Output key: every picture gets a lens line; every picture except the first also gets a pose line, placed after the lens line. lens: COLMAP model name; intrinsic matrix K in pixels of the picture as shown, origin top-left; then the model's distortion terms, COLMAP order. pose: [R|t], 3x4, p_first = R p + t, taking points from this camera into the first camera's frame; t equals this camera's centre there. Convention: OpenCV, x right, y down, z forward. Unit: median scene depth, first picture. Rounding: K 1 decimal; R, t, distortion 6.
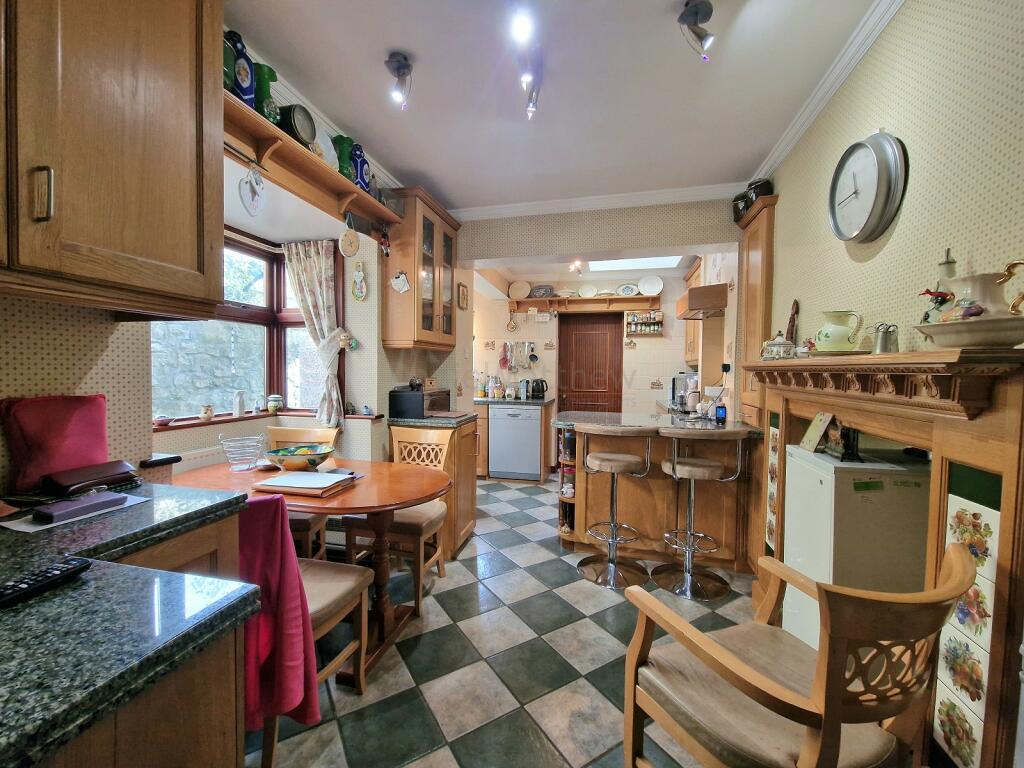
lens RADIAL K [[415.5, 0, 510.3], [0, 415.5, 384.2], [0, 0, 1]] dist [0.000970, -0.000031]
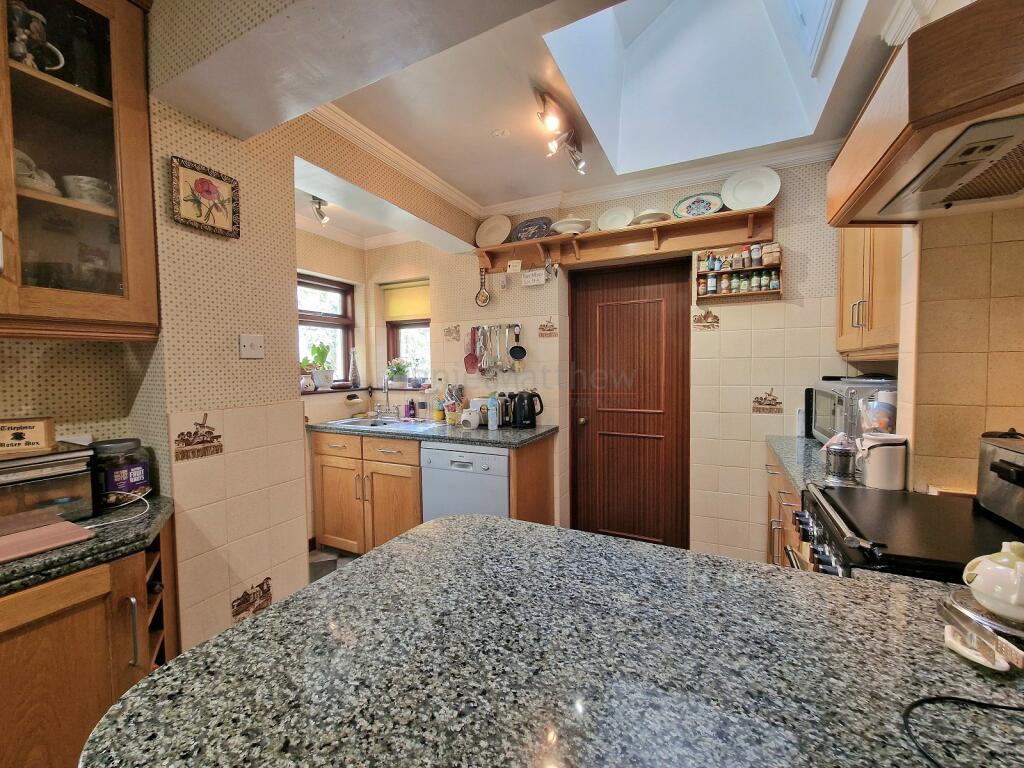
lens RADIAL K [[415.5, 0, 513.2], [0, 415.5, 383.4], [0, 0, 1]] dist [0.000970, -0.000031]
pose [[0.975246, -0.008637, -0.220954, 0.174965], [0.009899, 0.999940, 0.004603, -0.025588], [0.220901, -0.006676, 0.975273, 0.474431]]
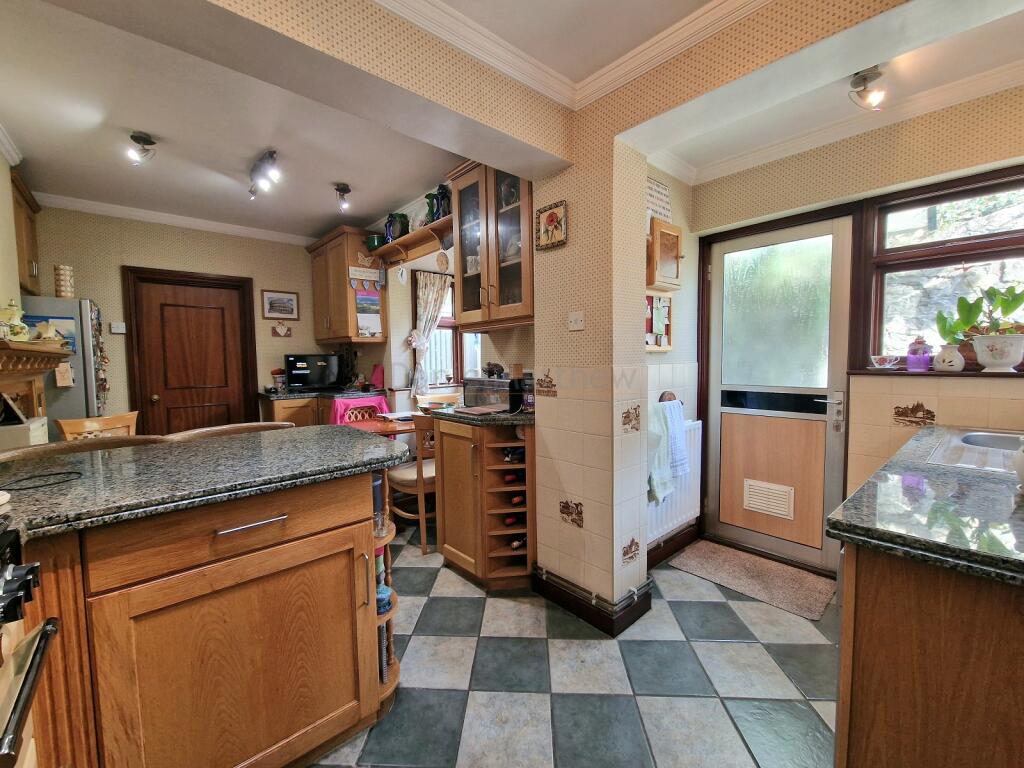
lens RADIAL K [[415.5, 0, 511.9], [0, 415.5, 381.9], [0, 0, 1]] dist [0.000970, -0.000031]
pose [[-0.576433, 0.045526, -0.815875, 1.605882], [-0.022799, 0.997162, 0.071749, 0.012269], [0.816826, 0.059959, -0.573760, 6.237651]]
